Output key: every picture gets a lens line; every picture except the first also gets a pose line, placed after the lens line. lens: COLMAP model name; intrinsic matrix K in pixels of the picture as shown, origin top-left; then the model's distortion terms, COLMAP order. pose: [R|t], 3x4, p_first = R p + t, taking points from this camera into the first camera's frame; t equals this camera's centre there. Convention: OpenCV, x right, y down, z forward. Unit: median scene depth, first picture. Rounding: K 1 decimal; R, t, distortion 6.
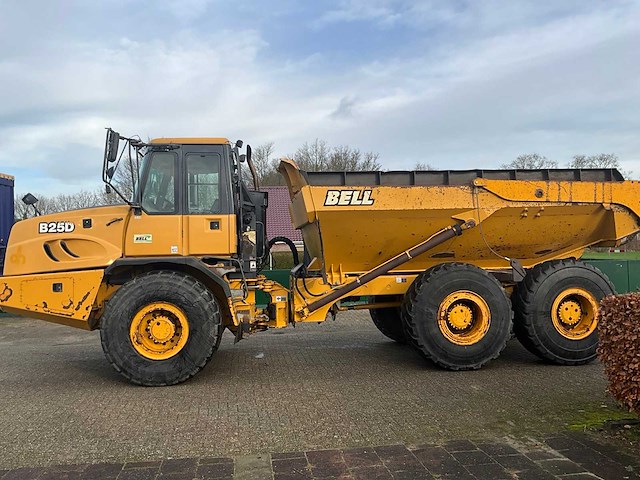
lens RADIAL K [[529.2, 0, 314.3], [0, 529.2, 238.6], [0, 0, 1]] dist [0.073364, -0.127835]
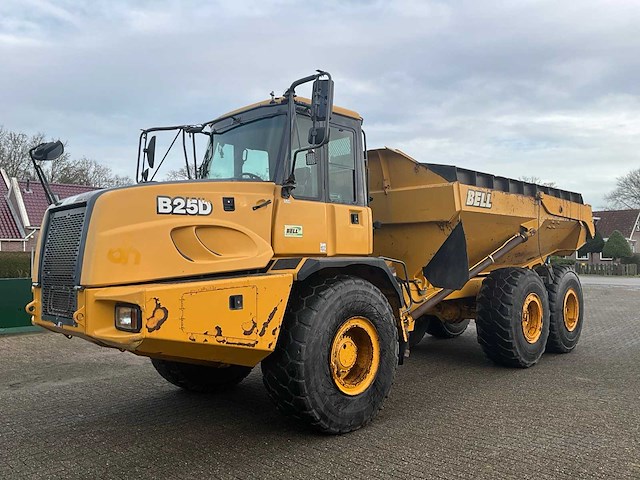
lens RADIAL K [[529.2, 0, 315.8], [0, 529.2, 238.1], [0, 0, 1]] dist [0.073364, -0.127835]
pose [[0.775618, 0.040290, 0.629916, -0.755552], [-0.029207, 0.999183, -0.027945, 0.028804], [-0.630527, 0.003277, 0.776160, 0.427881]]
